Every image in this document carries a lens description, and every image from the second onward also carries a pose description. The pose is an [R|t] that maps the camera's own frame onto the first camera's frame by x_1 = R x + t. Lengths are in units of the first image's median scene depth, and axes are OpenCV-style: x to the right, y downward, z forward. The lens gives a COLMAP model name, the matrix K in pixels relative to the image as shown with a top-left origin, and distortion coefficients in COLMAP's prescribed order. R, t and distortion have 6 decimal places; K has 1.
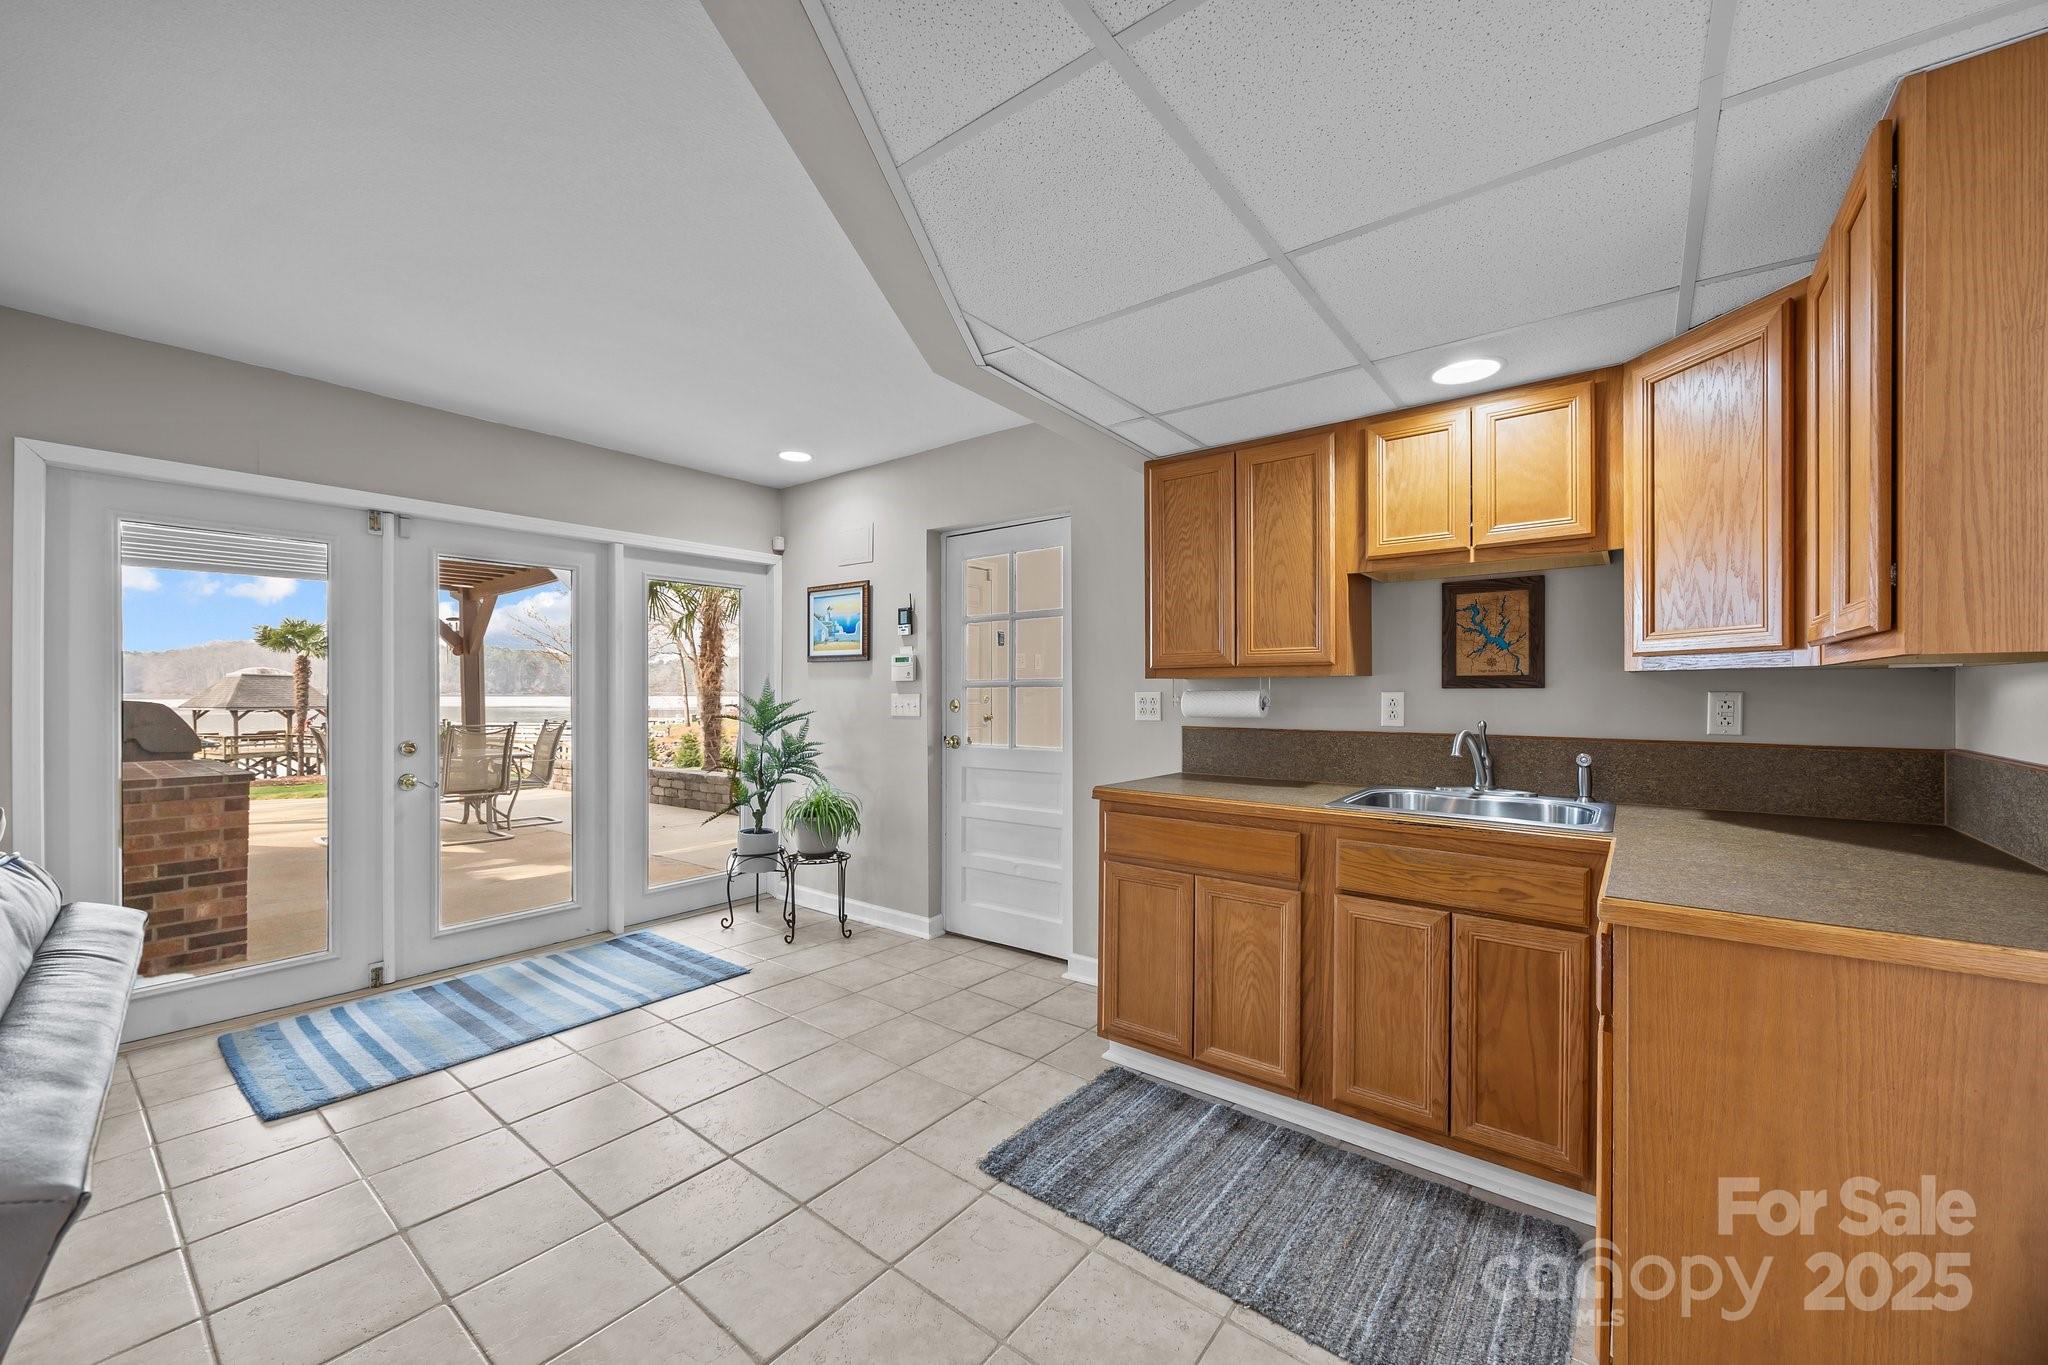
lens RADIAL K [[780.9, 0, 1027.0], [0, 780.9, 693.3], [0, 0, 1]] dist [-0.006196, -0.000077]
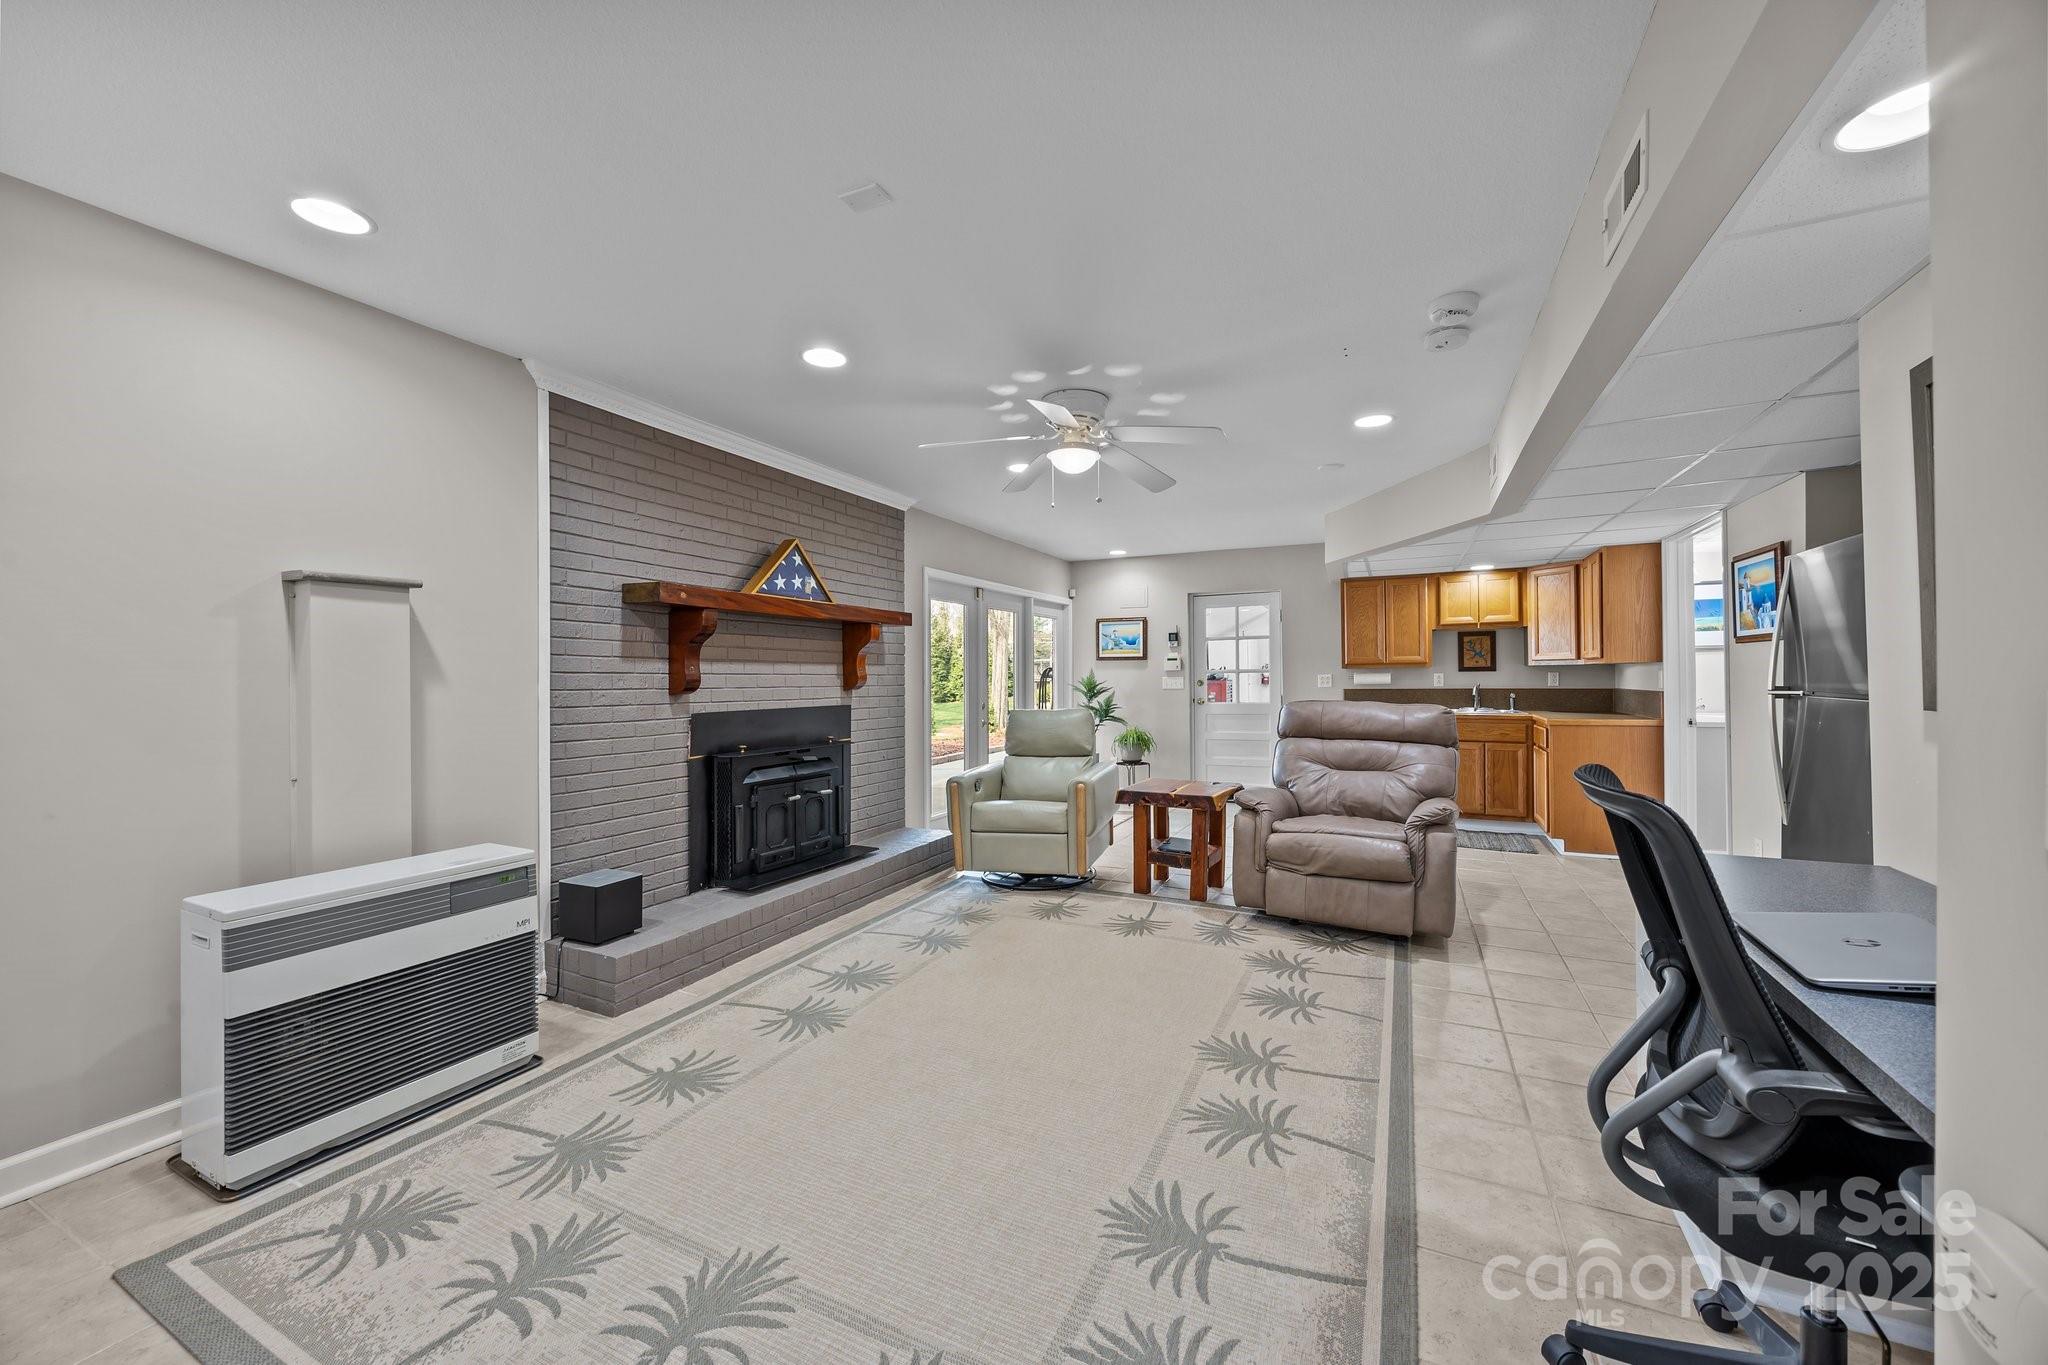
lens RADIAL K [[780.9, 0, 1020.5], [0, 780.9, 675.6], [0, 0, 1]] dist [-0.006196, -0.000077]
pose [[0.977631, -0.008547, 0.210155, -1.071365], [0.010083, 0.999930, -0.006240, 0.006278], [-0.210087, 0.008220, 0.977648, -0.926260]]
